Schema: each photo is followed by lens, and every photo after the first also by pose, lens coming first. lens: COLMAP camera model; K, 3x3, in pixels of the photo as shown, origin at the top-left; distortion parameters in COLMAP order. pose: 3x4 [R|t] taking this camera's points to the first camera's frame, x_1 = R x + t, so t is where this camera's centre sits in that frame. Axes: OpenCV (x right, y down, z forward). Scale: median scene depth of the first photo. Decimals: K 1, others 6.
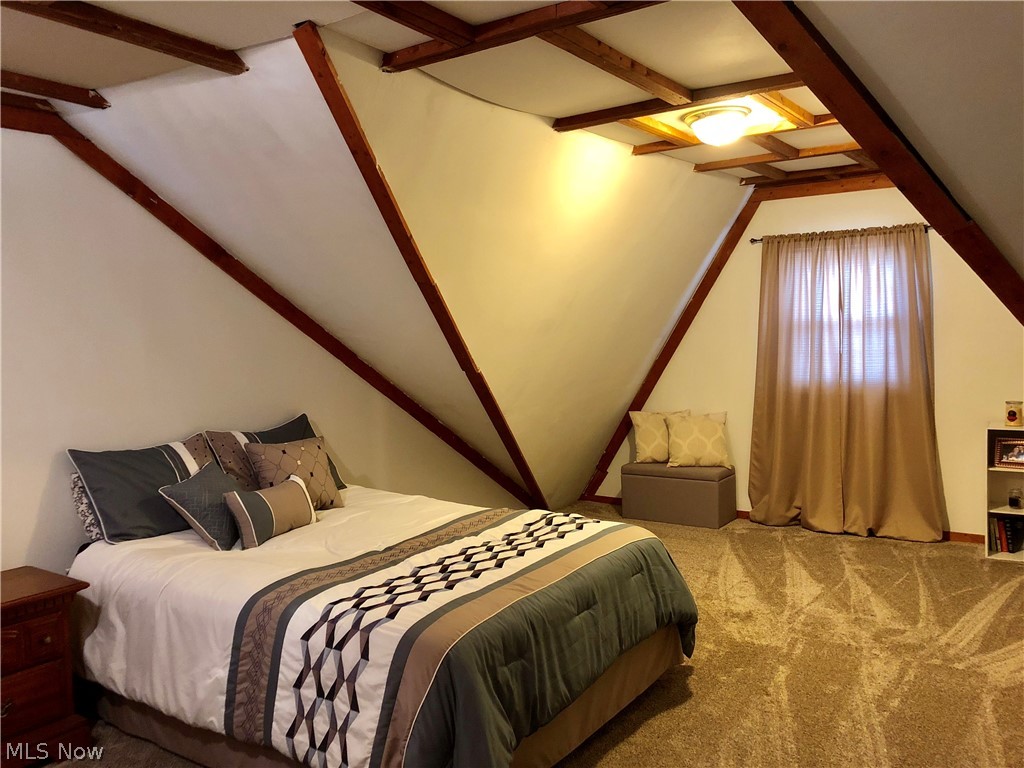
lens RADIAL K [[809.4, 0, 512.0], [0, 809.4, 384.0], [0, 0, 1]] dist [0.033389, -0.003495]
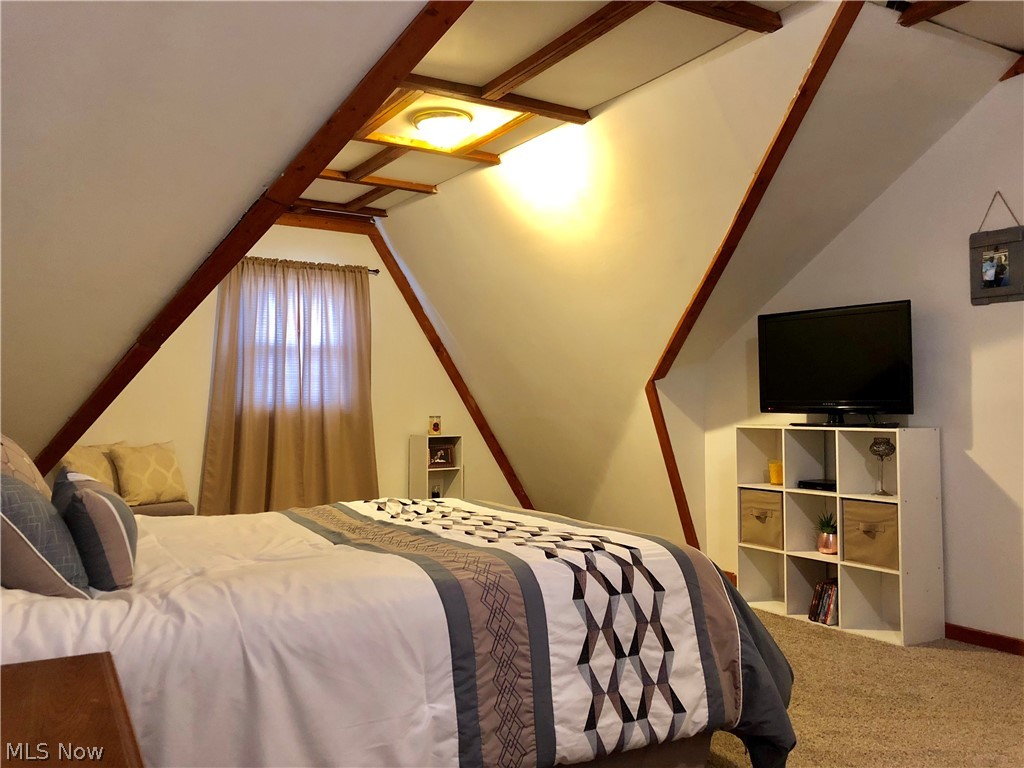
lens RADIAL K [[809.4, 0, 512.0], [0, 809.4, 384.0], [0, 0, 1]] dist [0.033389, -0.003495]
pose [[0.454609, 0.046024, 0.889501, -0.419093], [0.054424, 0.995363, -0.079316, 0.072250], [-0.889027, 0.084468, 0.449996, 0.295933]]
